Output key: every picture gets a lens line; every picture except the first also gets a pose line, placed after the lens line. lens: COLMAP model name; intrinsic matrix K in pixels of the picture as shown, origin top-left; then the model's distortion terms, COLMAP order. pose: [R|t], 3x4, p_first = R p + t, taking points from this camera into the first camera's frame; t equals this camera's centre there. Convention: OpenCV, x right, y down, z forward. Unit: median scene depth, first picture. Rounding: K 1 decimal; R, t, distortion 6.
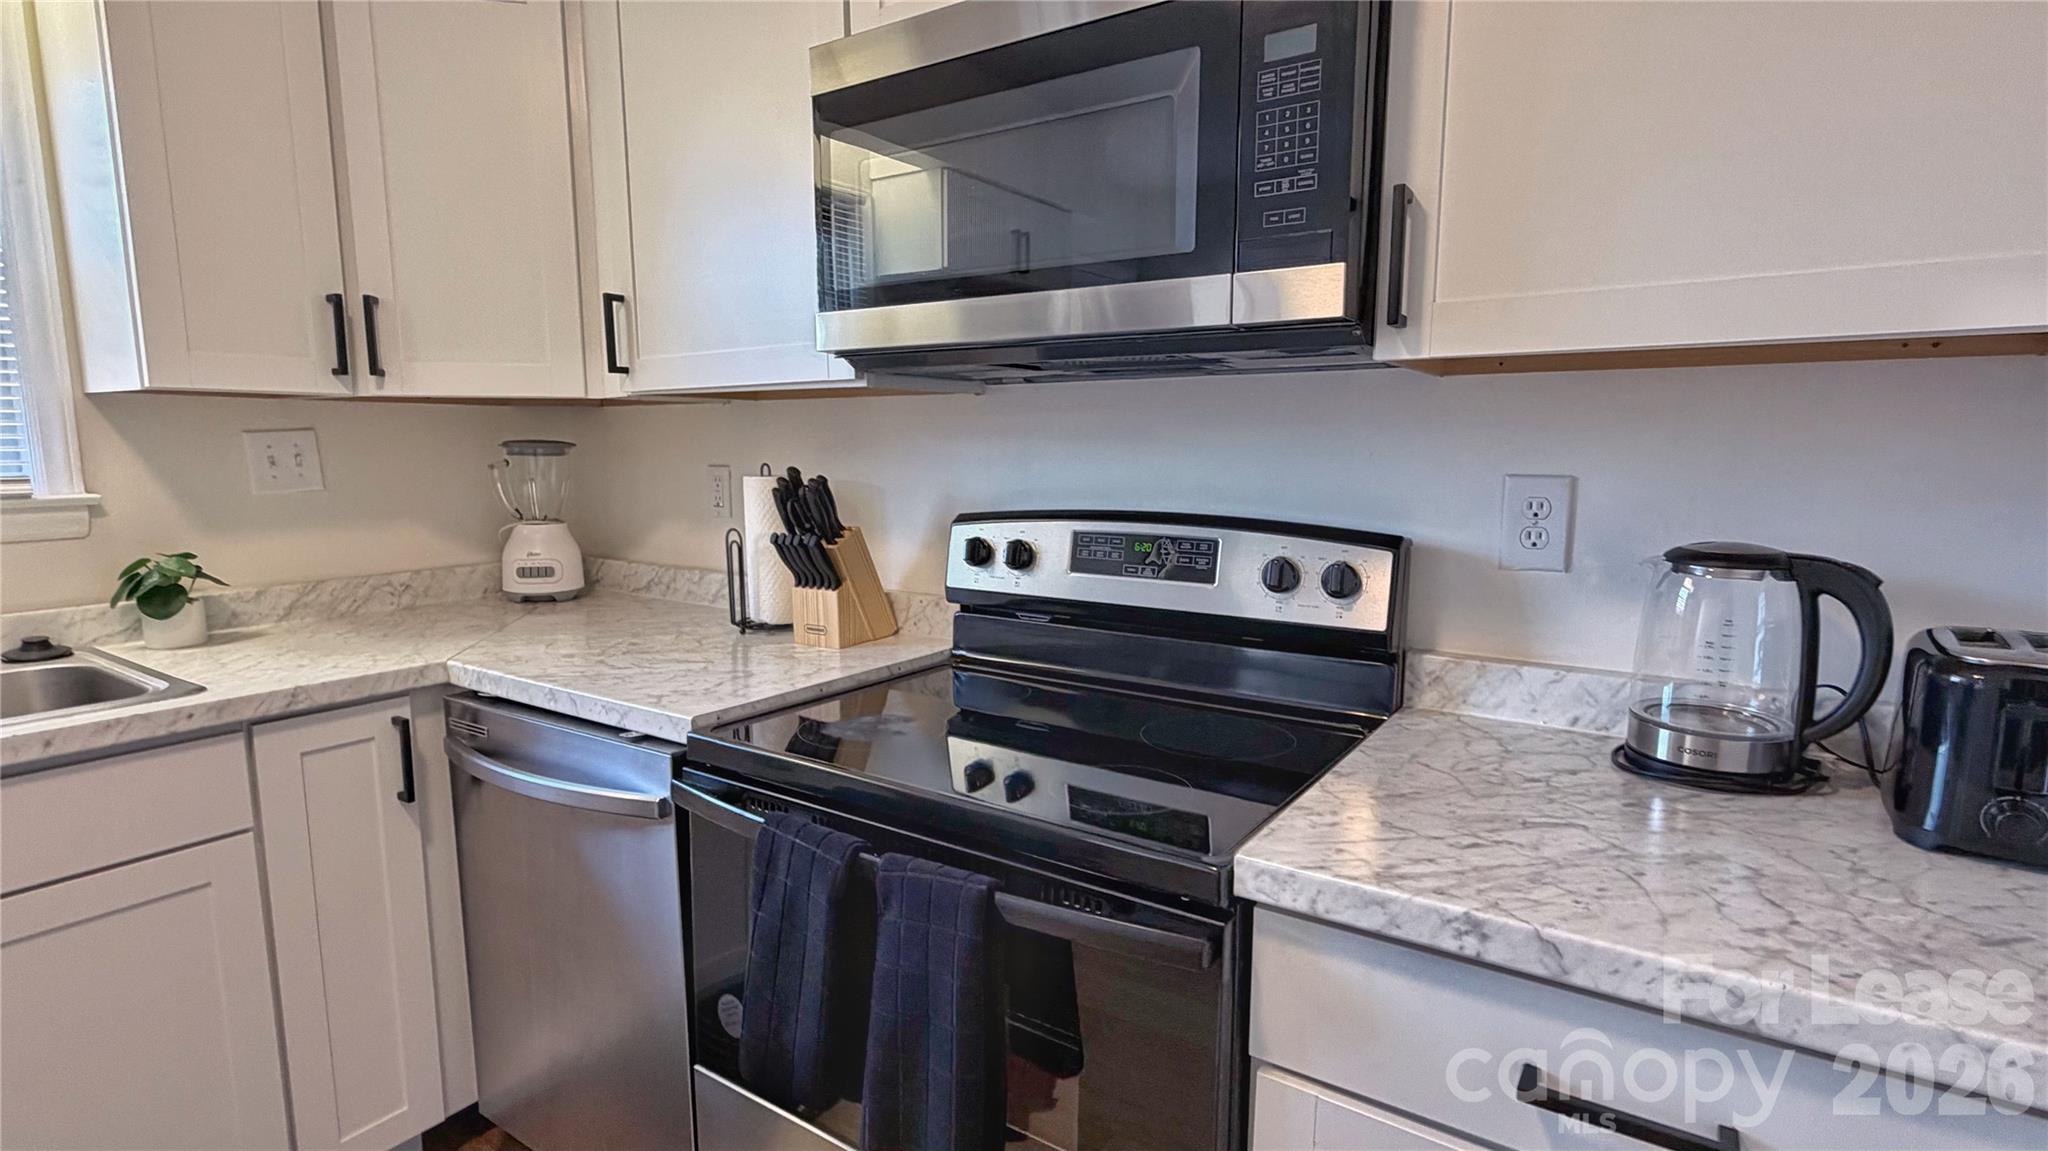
lens RADIAL K [[1006.5, 0, 1024.5], [0, 1006.5, 577.8], [0, 0, 1]] dist [0.004098, 0.002486]
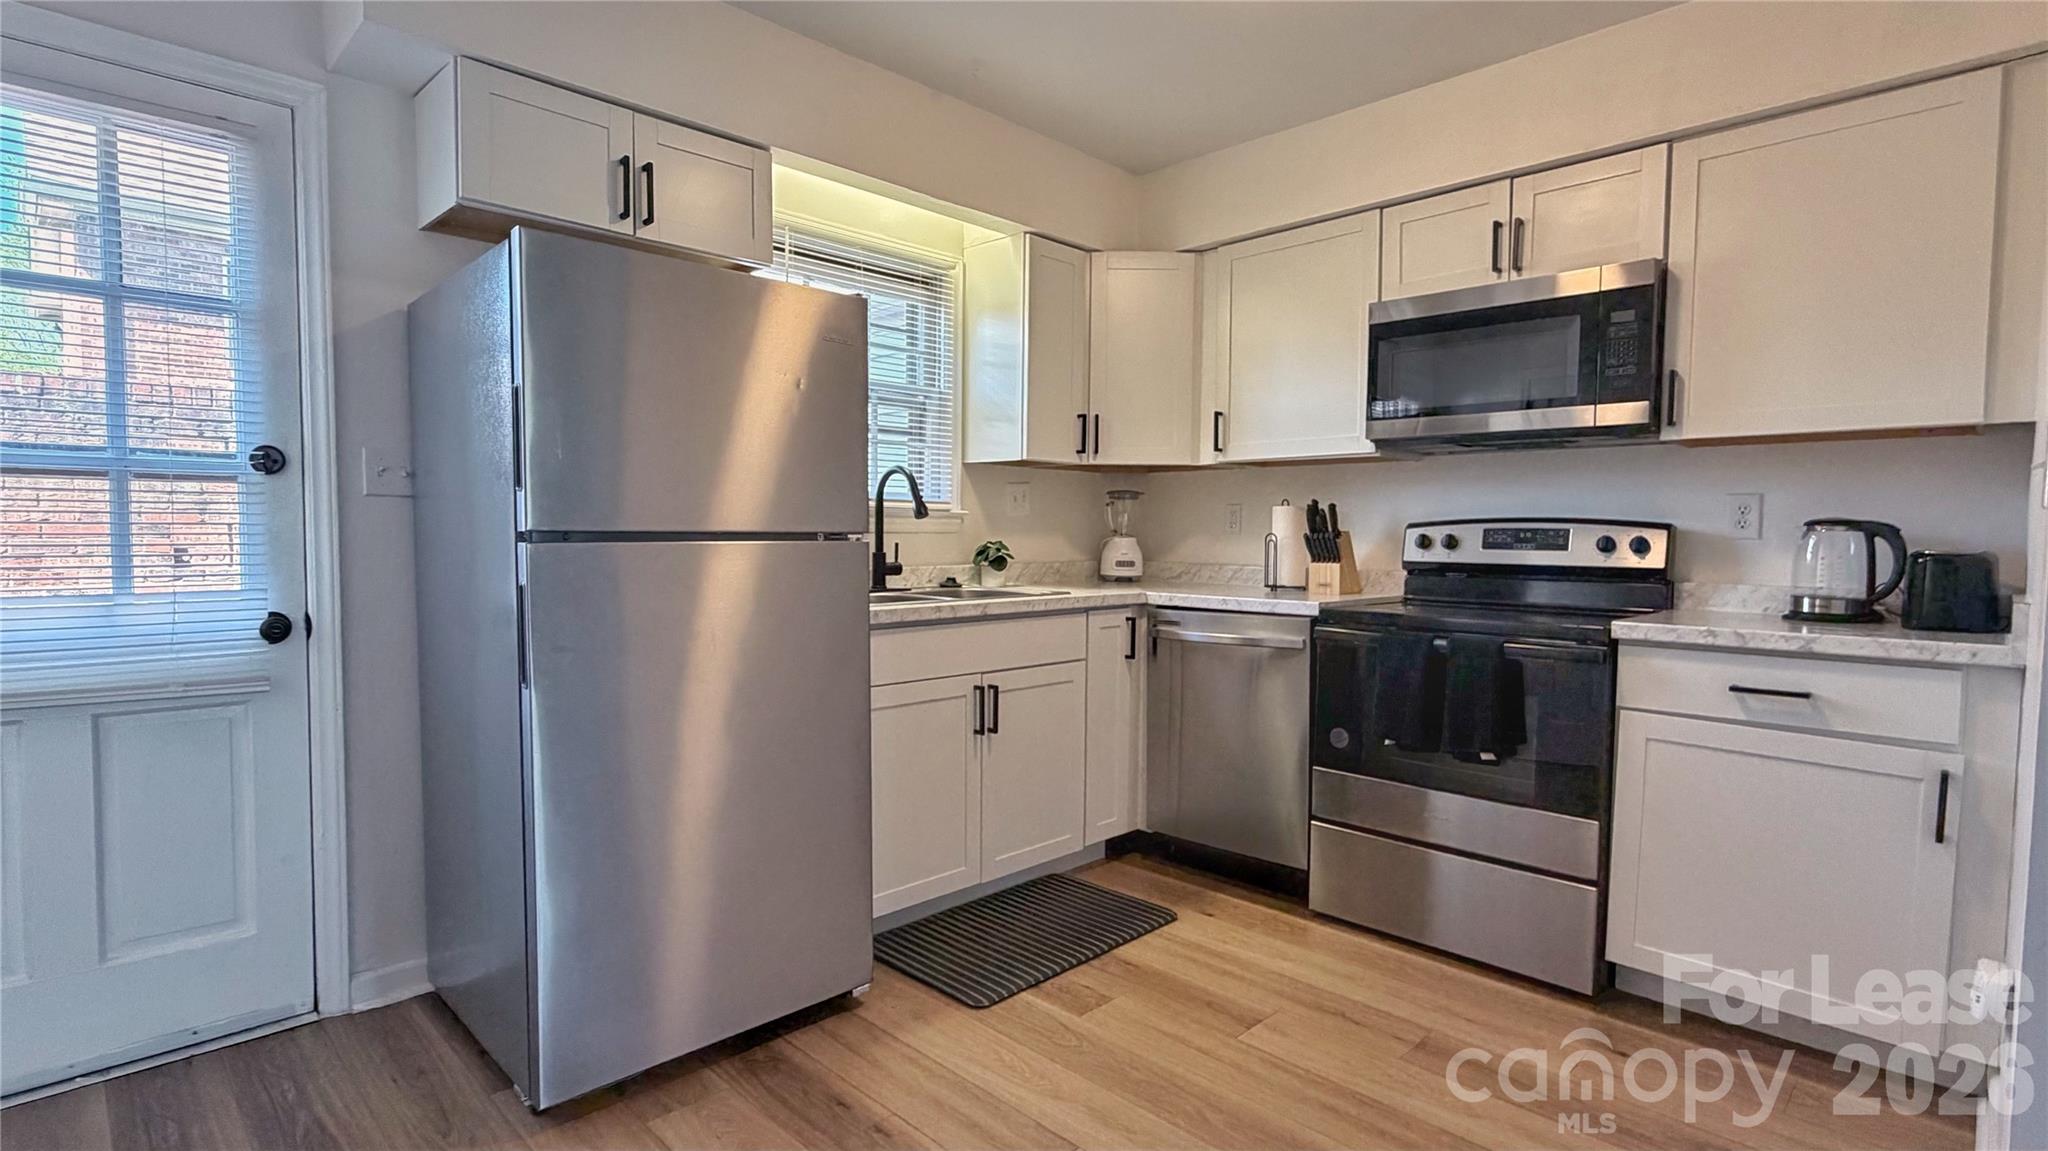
lens RADIAL K [[1006.5, 0, 1016.0], [0, 1006.5, 574.5], [0, 0, 1]] dist [0.004098, 0.002486]
pose [[0.981692, 0.017823, -0.189639, -0.544910], [-0.035427, 0.995325, -0.089849, 0.290912], [0.187151, 0.094922, 0.977734, -1.251616]]
